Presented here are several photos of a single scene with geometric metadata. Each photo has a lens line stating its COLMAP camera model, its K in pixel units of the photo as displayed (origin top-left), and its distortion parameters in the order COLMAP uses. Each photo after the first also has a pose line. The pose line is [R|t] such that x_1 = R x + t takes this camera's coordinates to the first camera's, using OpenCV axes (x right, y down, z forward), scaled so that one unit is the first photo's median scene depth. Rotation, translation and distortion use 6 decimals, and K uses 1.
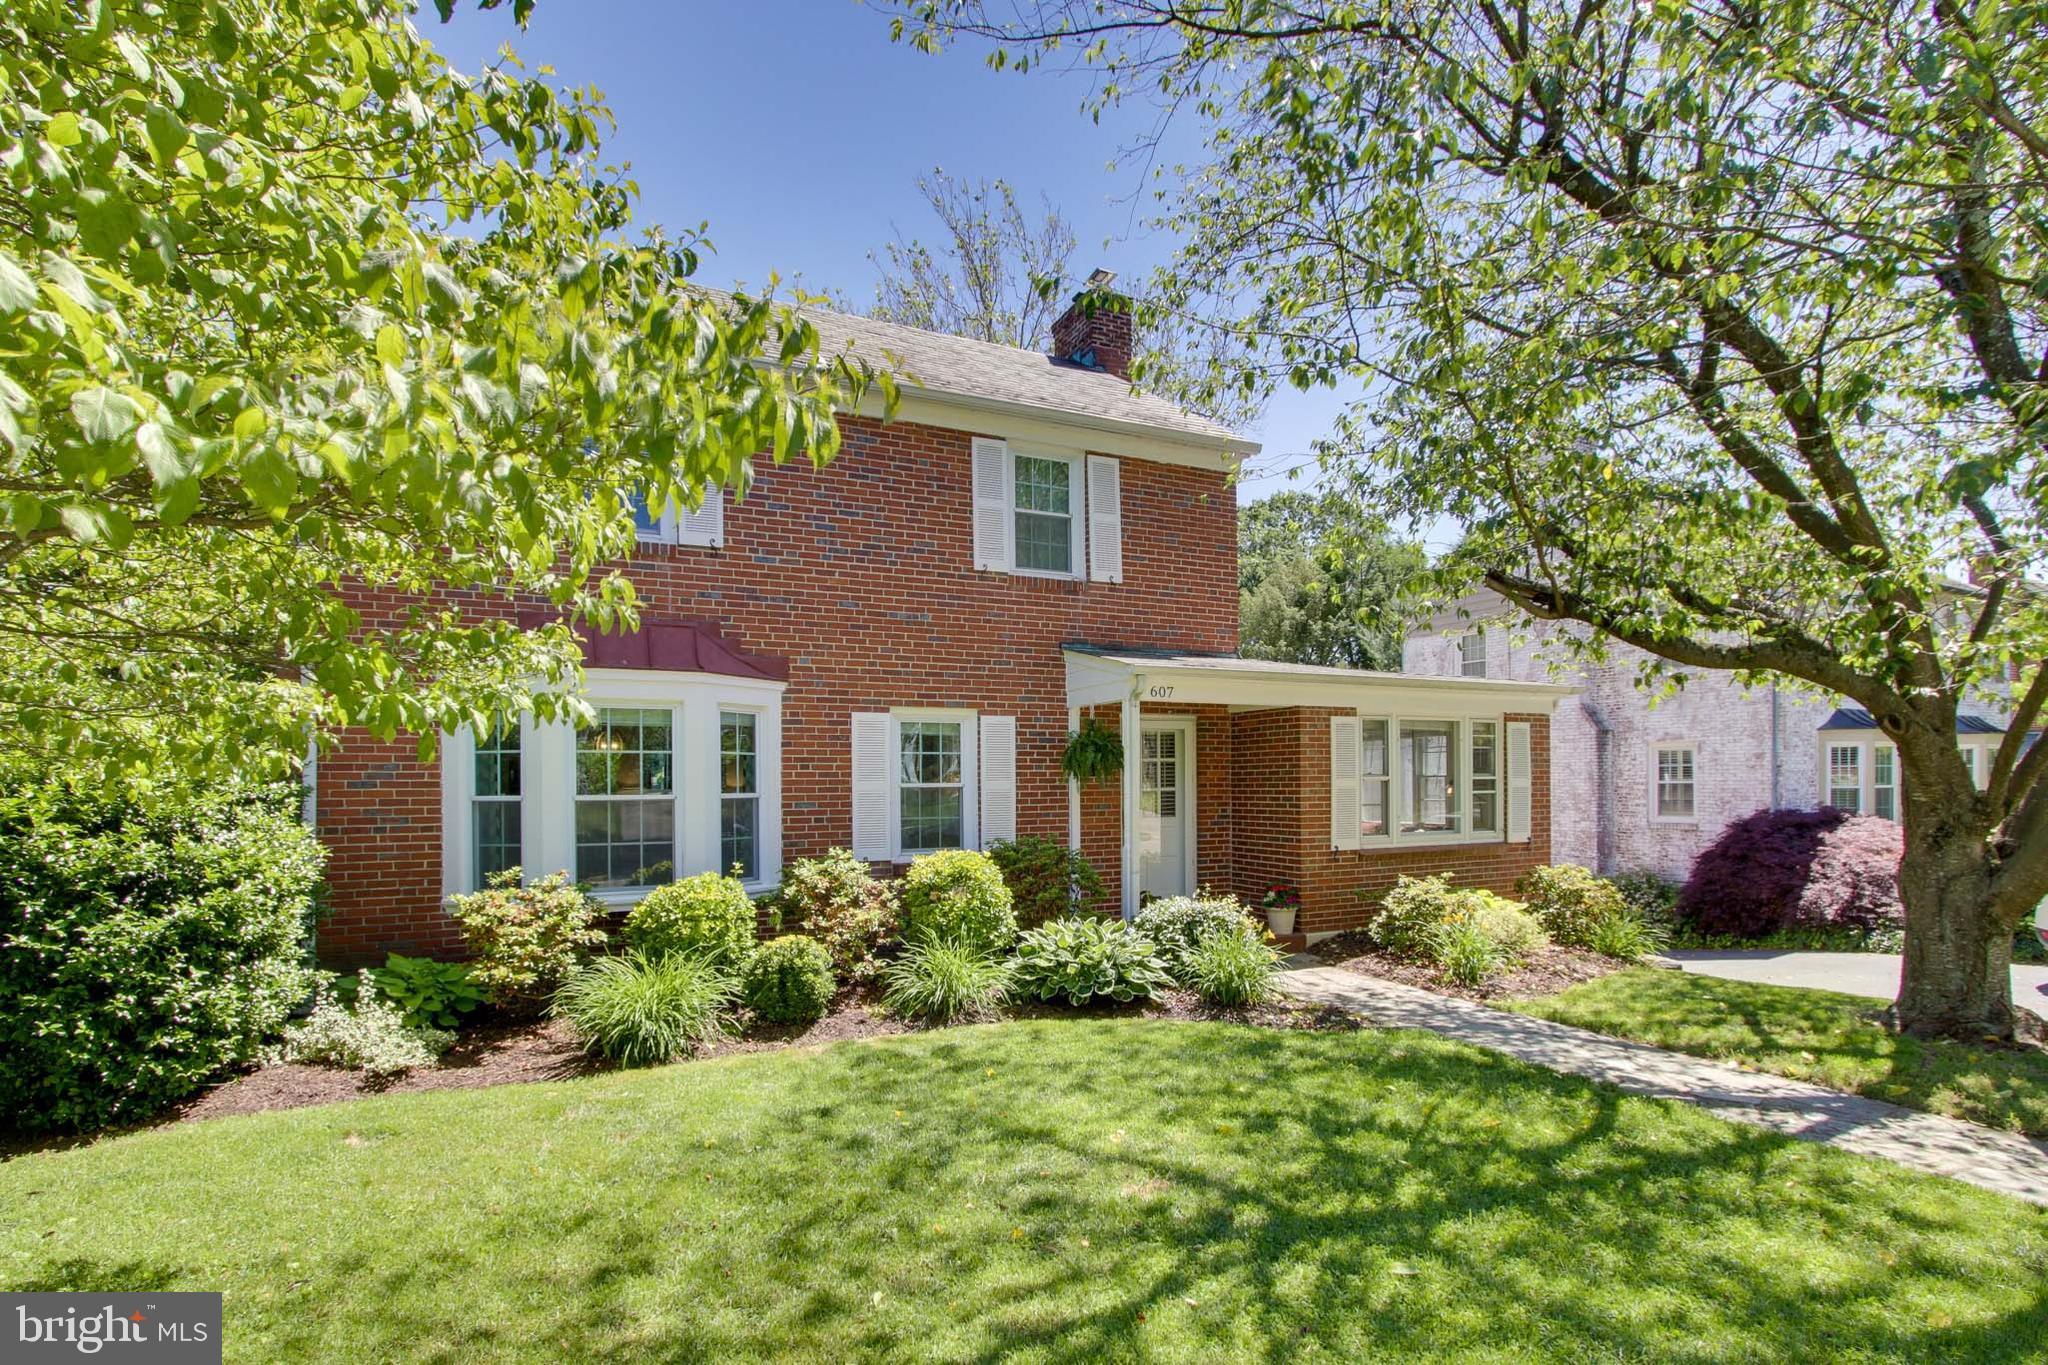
lens RADIAL K [[1004.6, 0, 1023.3], [0, 1004.6, 794.2], [0, 0, 1]] dist [-0.009712, 0.000151]
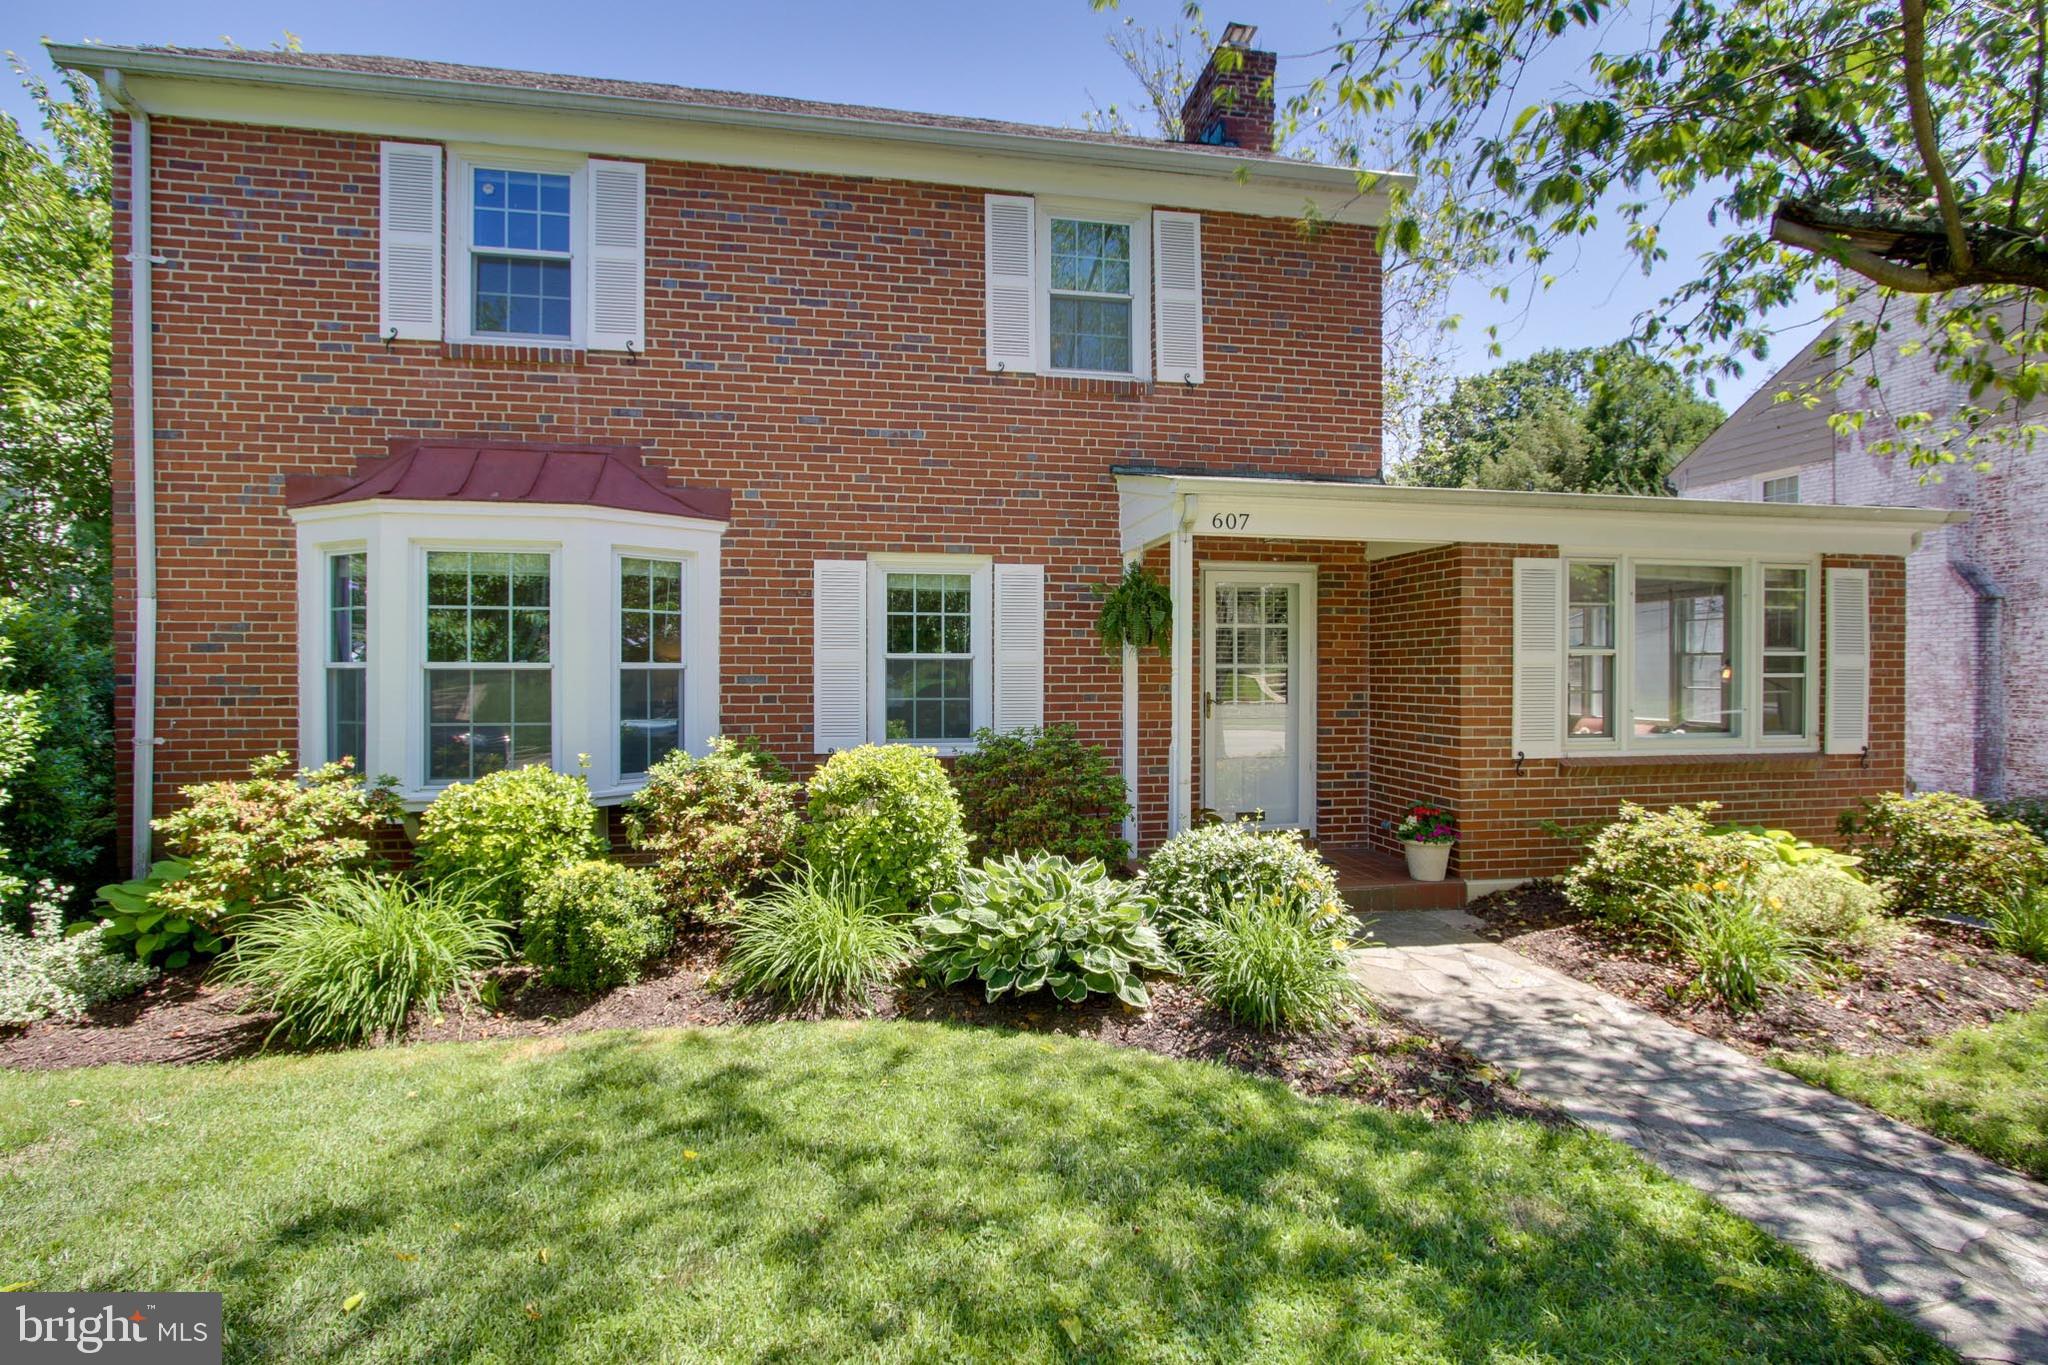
lens RADIAL K [[947.6, 0, 1016.4], [0, 947.6, 676.2], [0, 0, 1]] dist [-0.011367, 0.000426]
pose [[0.964372, 0.010408, -0.264345, 0.166801], [-0.011821, 0.999923, -0.003757, 0.008099], [0.264286, 0.006748, 0.964421, 0.331634]]
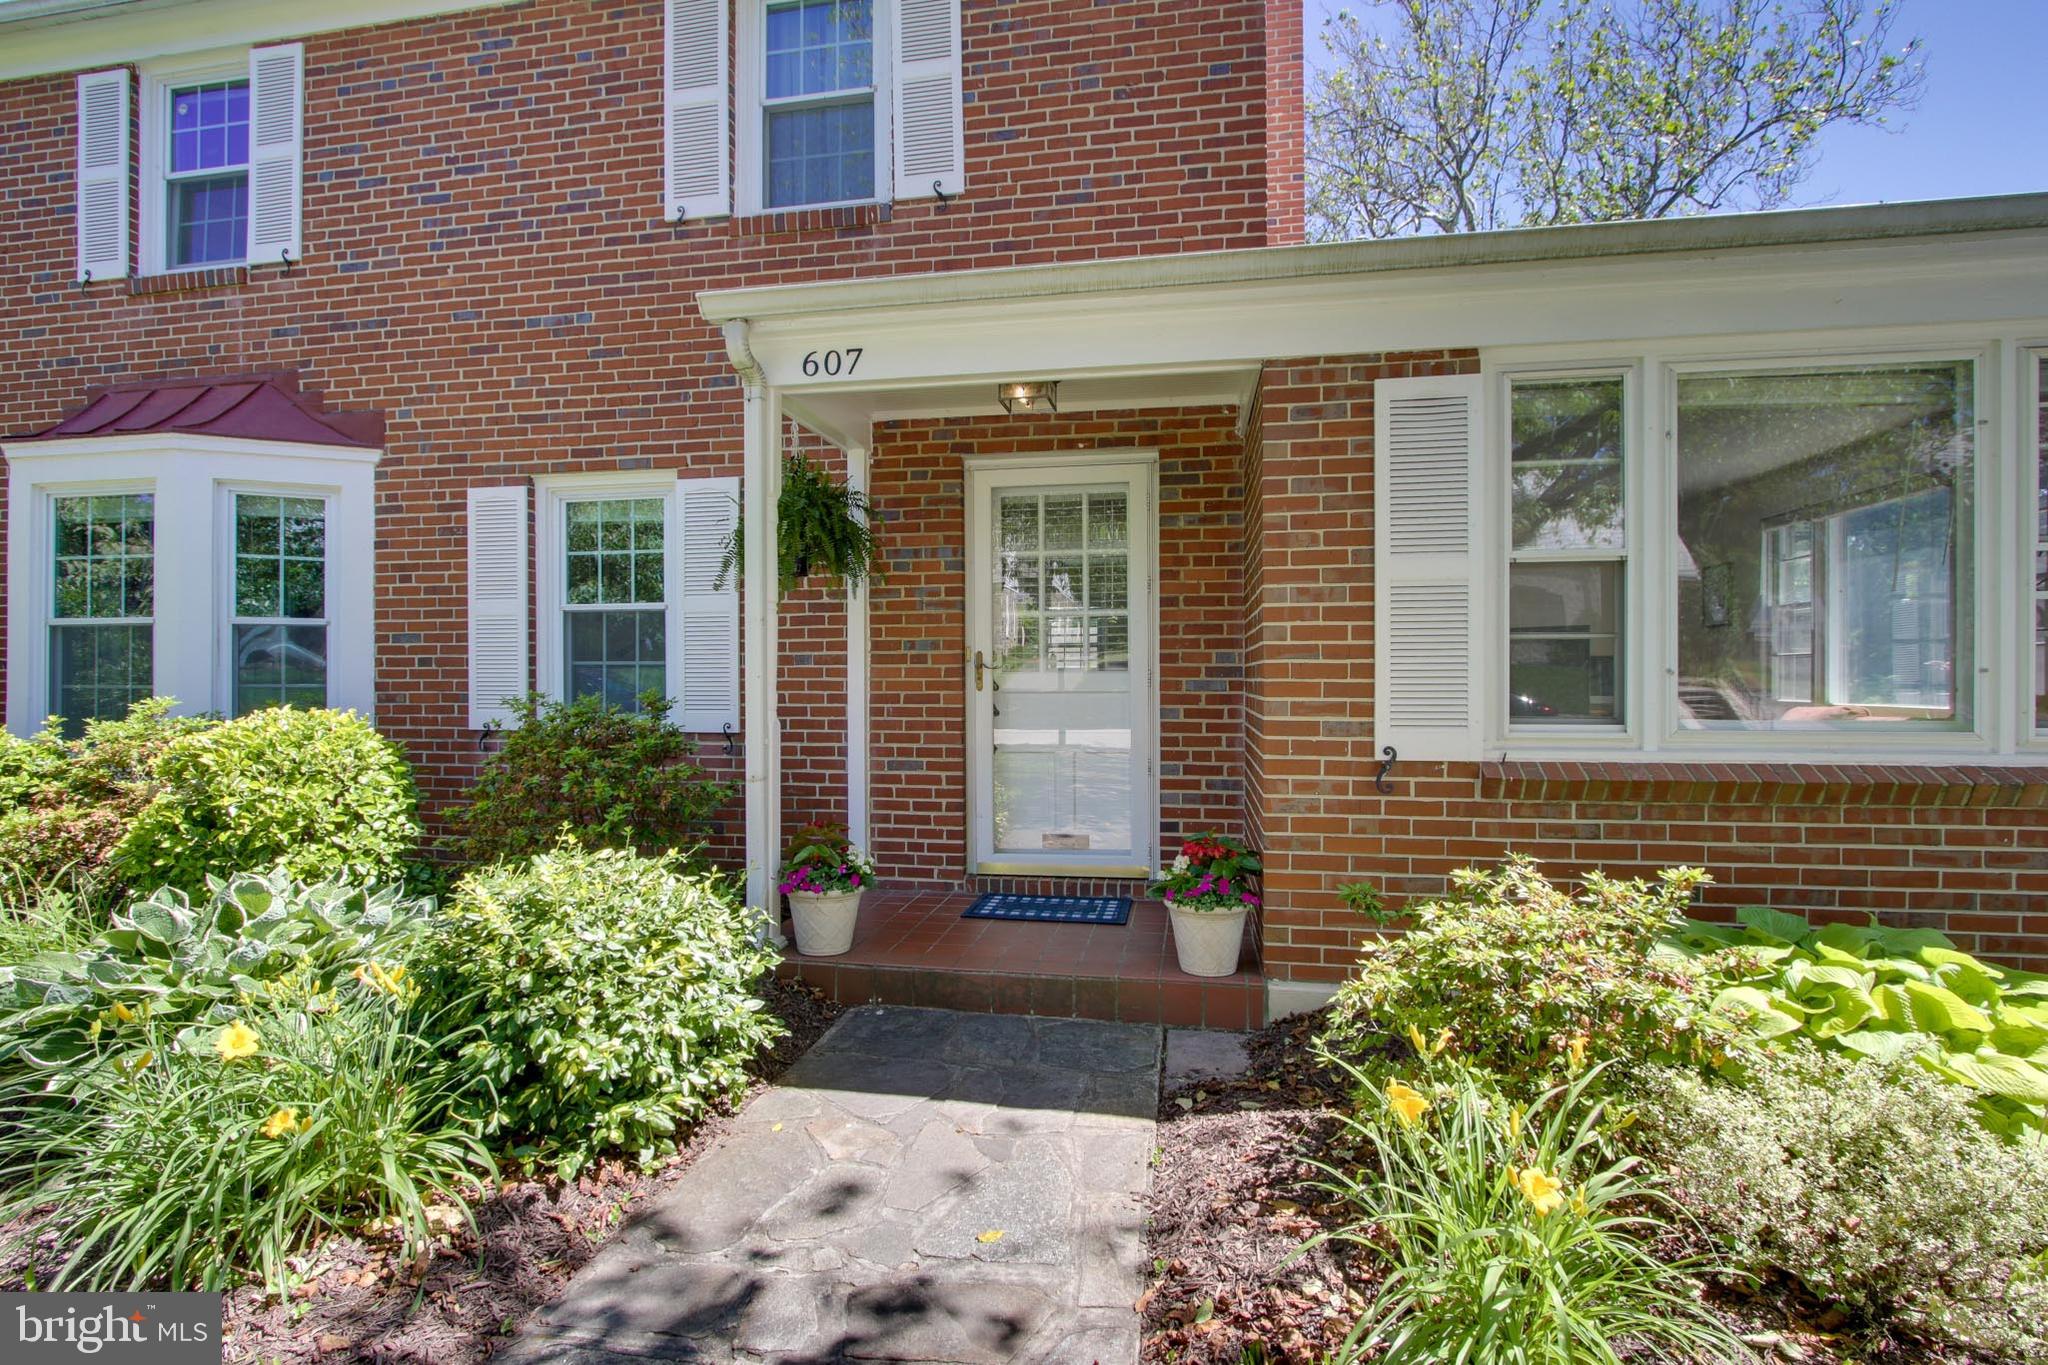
lens RADIAL K [[936.4, 0, 1024.0], [0, 936.4, 682.5], [0, 0, 1]] dist [-0.007596, -0.000214]
pose [[0.808697, 0.009350, -0.588151, 0.433888], [-0.012477, 0.999921, -0.001259, 0.033456], [0.588093, 0.008357, 0.808750, 0.715259]]
